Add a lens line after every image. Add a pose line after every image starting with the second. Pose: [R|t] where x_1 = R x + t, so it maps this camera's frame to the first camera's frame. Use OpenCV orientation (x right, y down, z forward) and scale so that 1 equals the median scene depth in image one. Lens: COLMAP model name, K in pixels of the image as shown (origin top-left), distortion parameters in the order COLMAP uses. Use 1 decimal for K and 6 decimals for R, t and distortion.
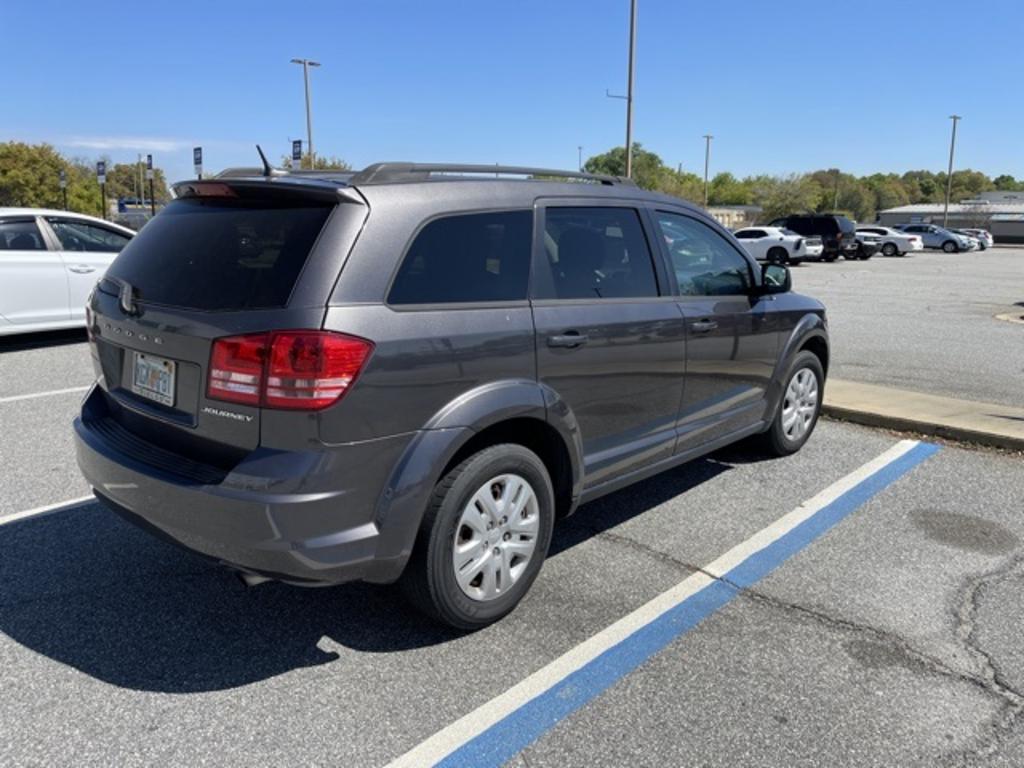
lens RADIAL K [[785.0, 0, 507.6], [0, 785.0, 379.9], [0, 0, 1]] dist [0.058326, -0.066874]
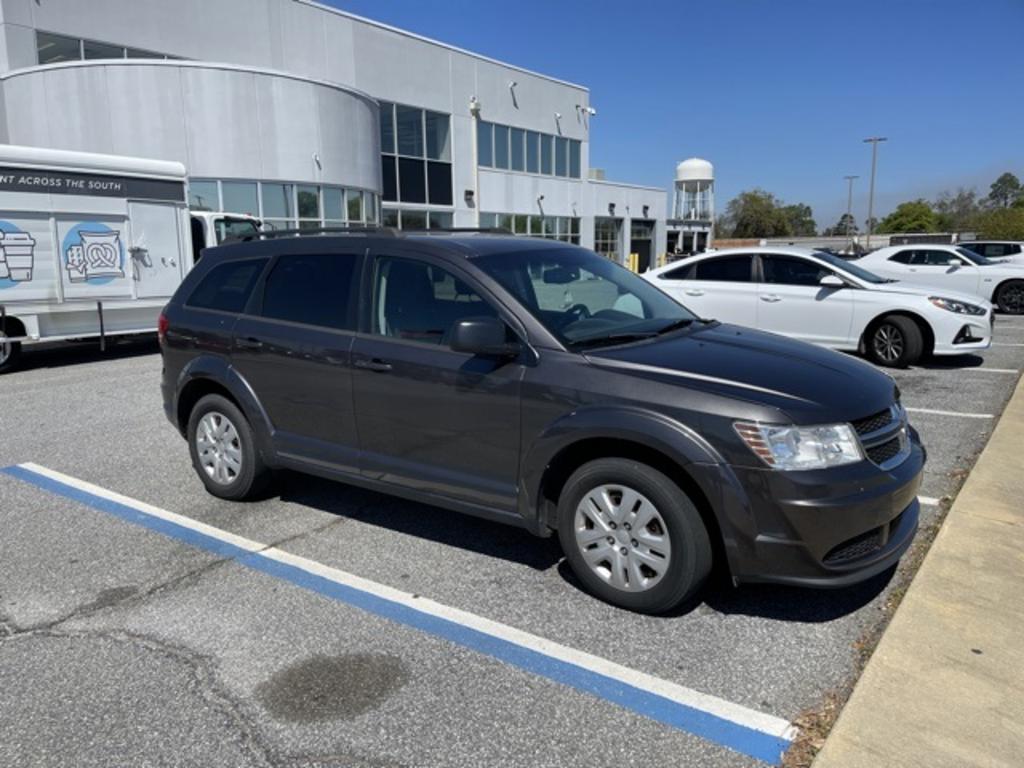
lens RADIAL K [[785.0, 0, 497.7], [0, 785.0, 393.9], [0, 0, 1]] dist [0.058326, -0.066874]
pose [[0.088298, 0.170255, -0.981436, 1.417135], [-0.189637, 0.970137, 0.151233, -0.238346], [0.977876, 0.172763, 0.117948, 1.141536]]
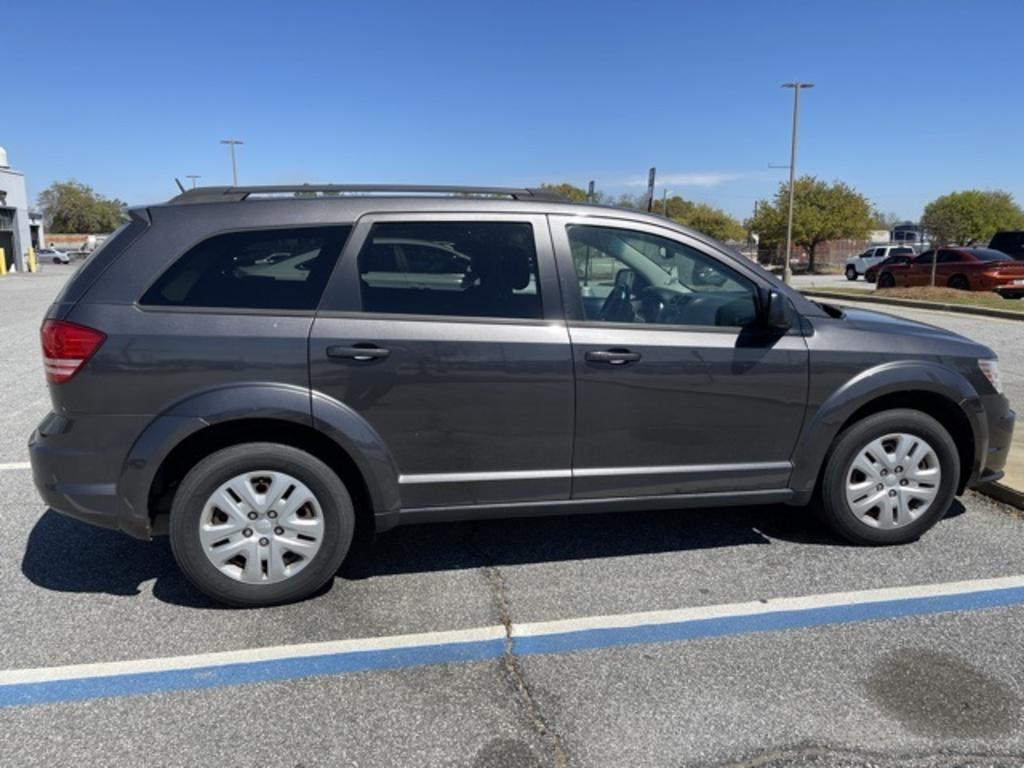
lens RADIAL K [[785.0, 0, 511.8], [0, 785.0, 384.9], [0, 0, 1]] dist [0.058326, -0.066874]
pose [[0.799218, 0.095522, -0.593402, 0.738119], [-0.112167, 0.993650, 0.008880, -0.035475], [0.590482, 0.059463, 0.804857, 0.266910]]
